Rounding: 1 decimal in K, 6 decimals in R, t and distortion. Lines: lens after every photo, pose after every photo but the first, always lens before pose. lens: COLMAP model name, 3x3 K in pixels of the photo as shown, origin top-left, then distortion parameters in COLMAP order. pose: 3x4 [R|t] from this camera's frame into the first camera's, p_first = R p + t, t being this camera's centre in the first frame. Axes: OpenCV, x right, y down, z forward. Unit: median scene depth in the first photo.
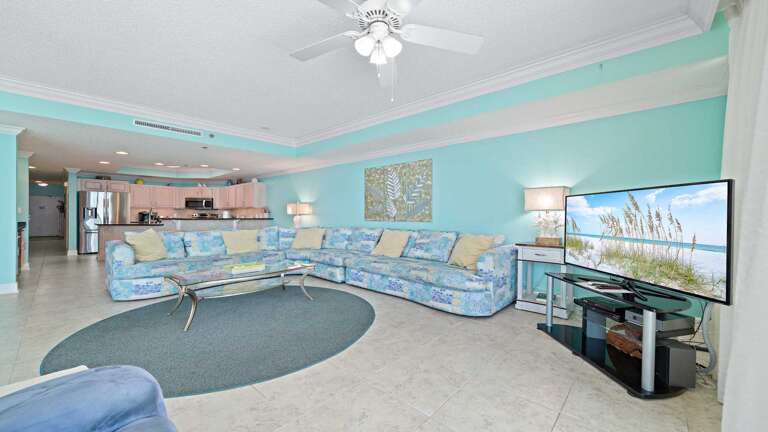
lens RADIAL K [[293.2, 0, 387.5], [0, 293.2, 216.6], [0, 0, 1]] dist [-0.003511, -0.000121]
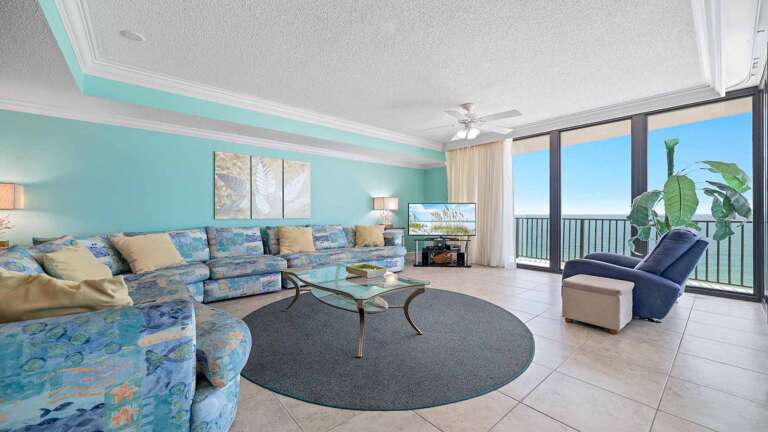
lens RADIAL K [[293.2, 0, 388.3], [0, 293.2, 216.9], [0, 0, 1]] dist [-0.003511, -0.000121]
pose [[0.139606, -0.011324, 0.990142, -0.854151], [0.003575, 0.999934, 0.010932, 0.002287], [-0.990201, 0.002014, 0.139638, 0.497042]]
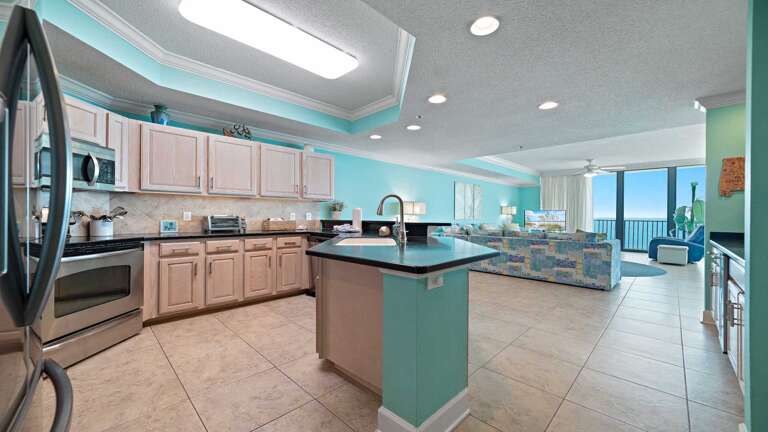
lens RADIAL K [[293.2, 0, 382.6], [0, 293.2, 216.3], [0, 0, 1]] dist [-0.003511, -0.000121]
pose [[0.060026, -0.001298, 0.998196, -1.622680], [-0.005231, 0.999985, 0.001614, 0.003138], [-0.998183, -0.005318, 0.060018, 1.396314]]
